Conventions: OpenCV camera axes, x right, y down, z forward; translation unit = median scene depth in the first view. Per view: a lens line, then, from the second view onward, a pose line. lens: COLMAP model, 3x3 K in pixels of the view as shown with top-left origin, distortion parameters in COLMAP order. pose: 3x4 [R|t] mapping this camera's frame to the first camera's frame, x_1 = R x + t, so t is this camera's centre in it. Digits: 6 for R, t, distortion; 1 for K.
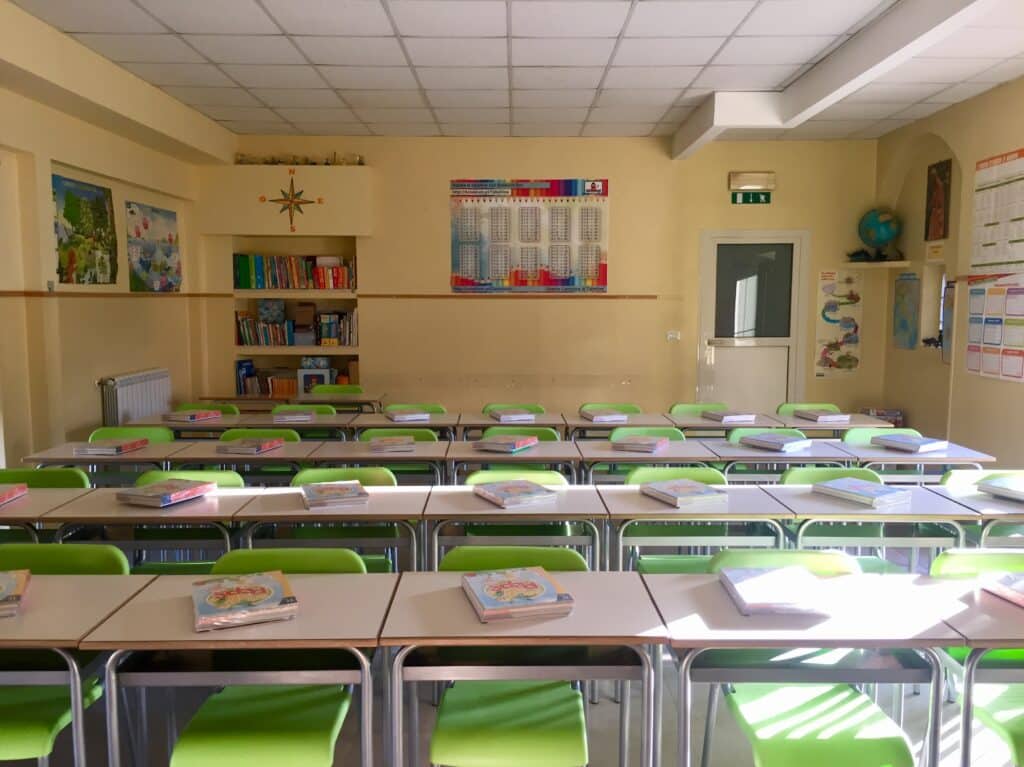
lens RADIAL K [[875.0, 0, 513.0], [0, 875.0, 386.7], [0, 0, 1]] dist [0.069157, -0.074549]
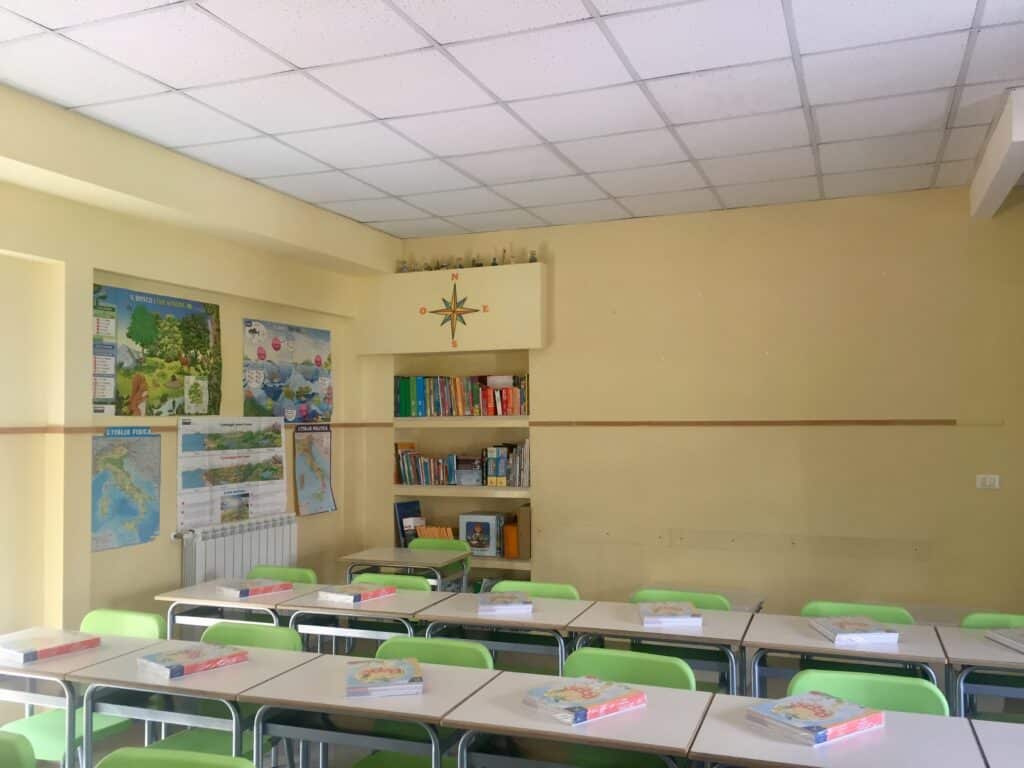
lens RADIAL K [[875.0, 0, 511.5], [0, 875.0, 382.1], [0, 0, 1]] dist [0.069157, -0.074549]
pose [[0.930753, -0.025483, -0.364758, 0.098226], [-0.027138, 0.990003, -0.138414, -0.031910], [0.364639, 0.138728, 0.920757, 0.270738]]
